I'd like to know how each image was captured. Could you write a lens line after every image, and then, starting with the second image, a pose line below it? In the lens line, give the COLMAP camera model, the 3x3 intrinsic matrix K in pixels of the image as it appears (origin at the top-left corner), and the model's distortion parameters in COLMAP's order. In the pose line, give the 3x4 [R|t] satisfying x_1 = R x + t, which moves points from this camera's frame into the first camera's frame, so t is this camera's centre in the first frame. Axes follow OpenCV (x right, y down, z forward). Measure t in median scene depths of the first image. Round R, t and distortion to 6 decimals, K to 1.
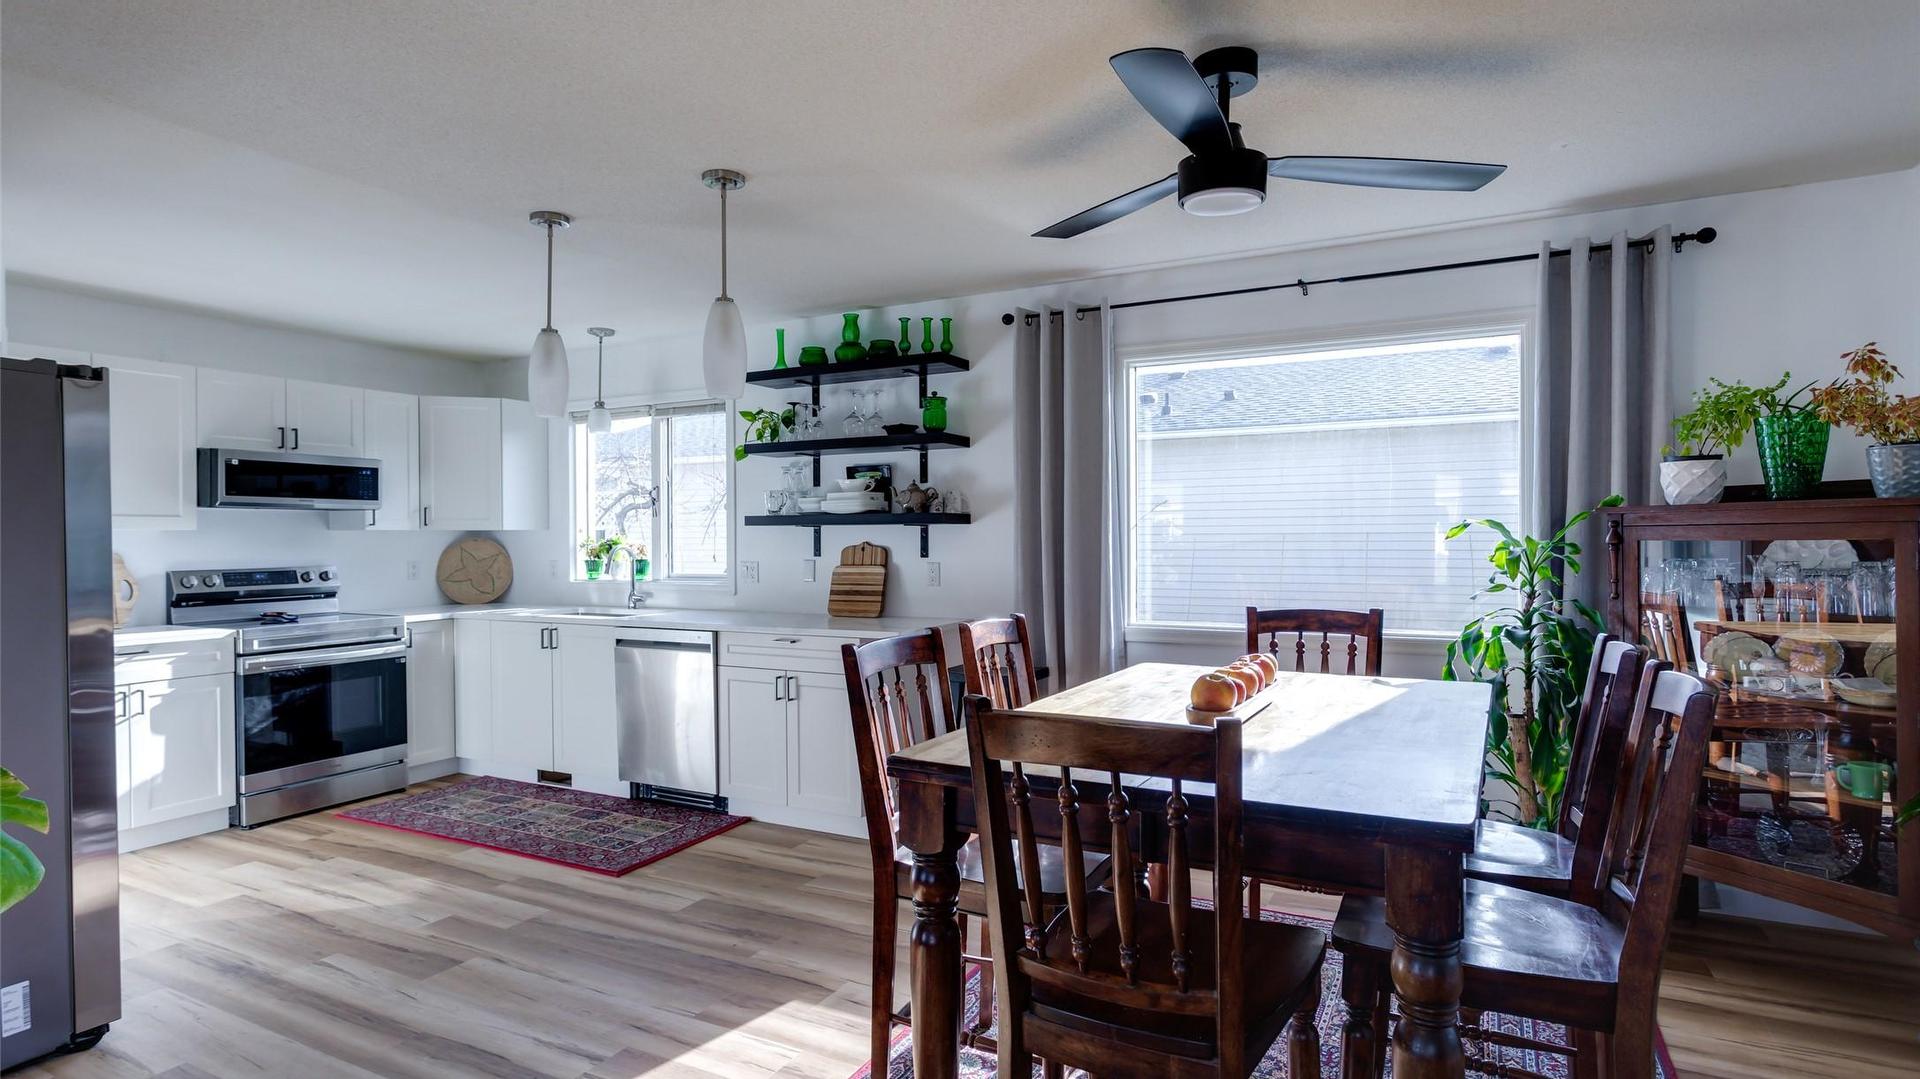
lens RADIAL K [[923.4, 0, 959.7], [0, 923.4, 542.4], [0, 0, 1]] dist [-0.001537, -0.000291]
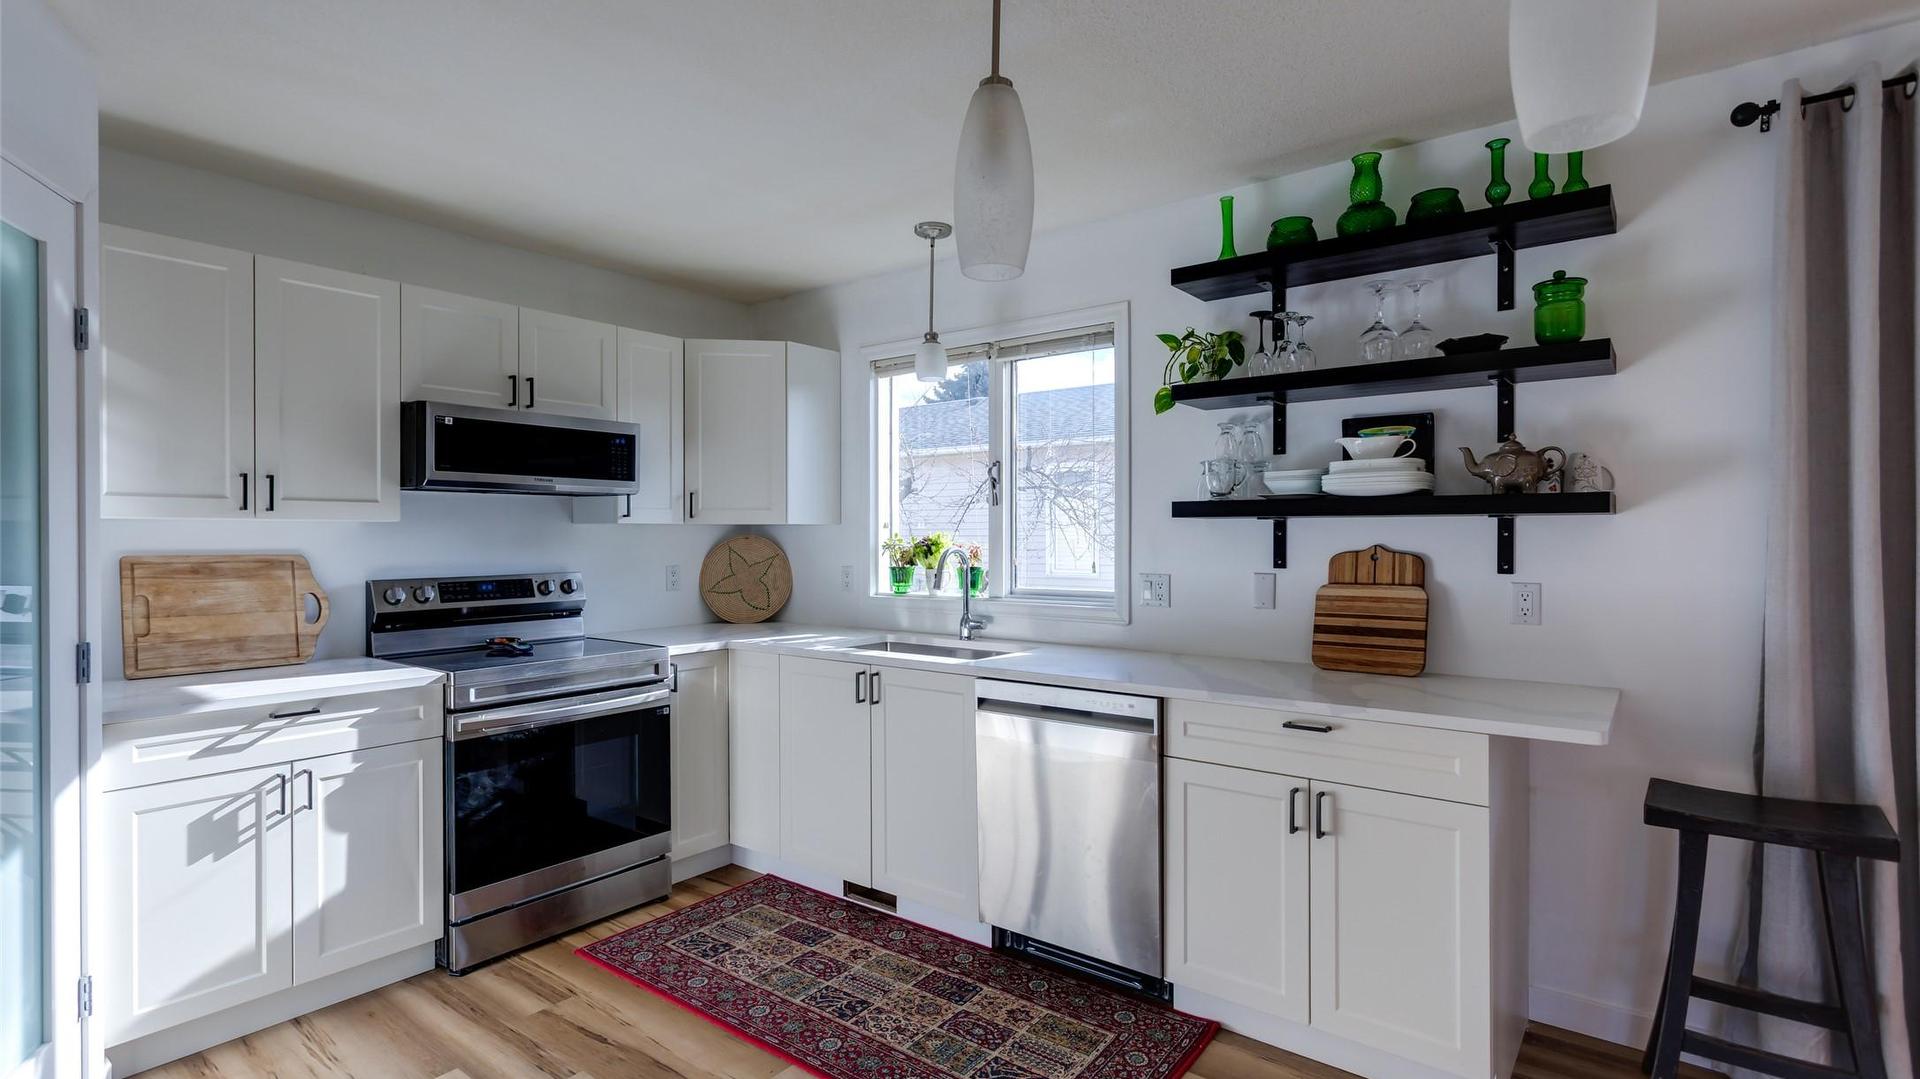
lens RADIAL K [[967.7, 0, 960.0], [0, 967.7, 539.5], [0, 0, 1]] dist [-0.000977, 0.000760]
pose [[0.975447, 0.005742, -0.220159, -0.228567], [-0.006052, 0.999981, -0.000735, -0.002076], [0.220151, 0.002049, 0.975464, 0.339032]]
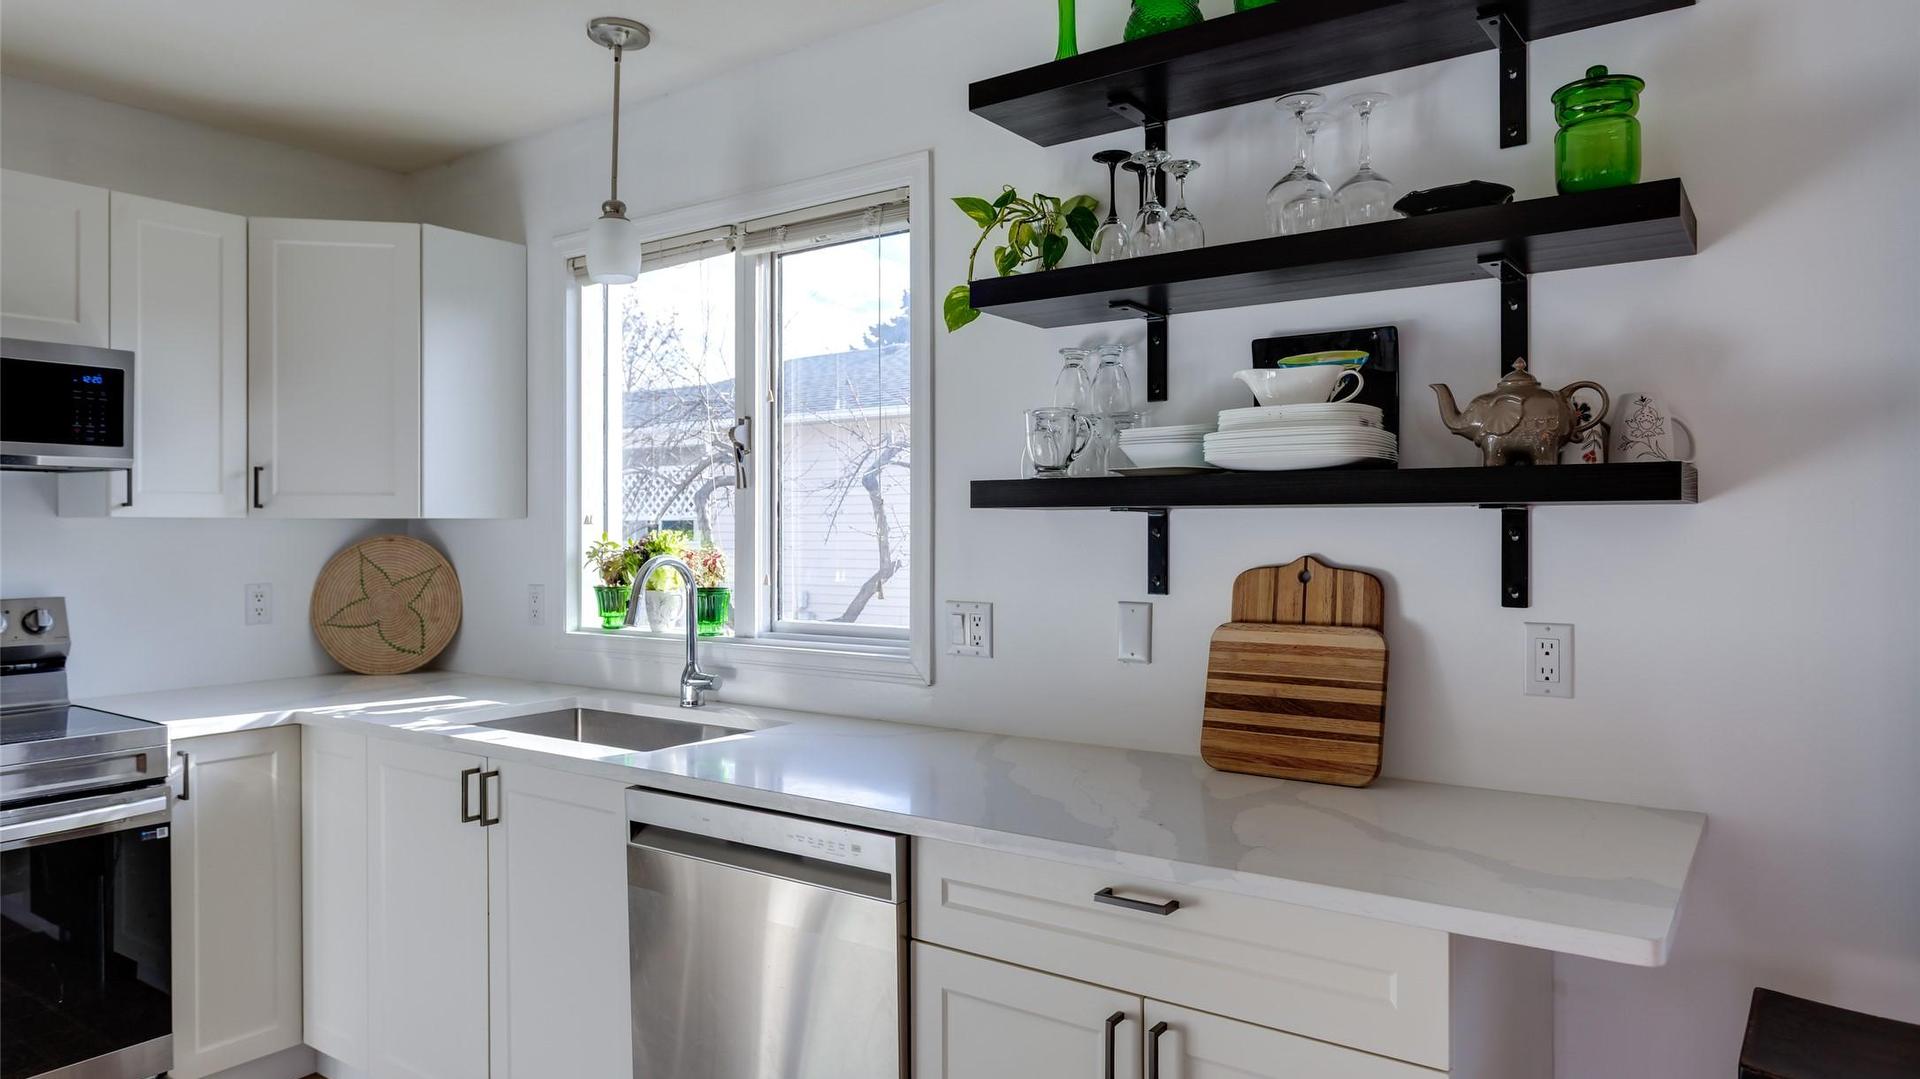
lens RADIAL K [[1260.3, 0, 972.0], [0, 1260.3, 531.2], [0, 0, 1]] dist [-0.016335, 0.000379]
pose [[0.985196, 0.004744, -0.171368, -0.147163], [-0.005608, 0.999974, -0.004560, -0.006904], [0.171342, 0.005454, 0.985197, 0.520195]]
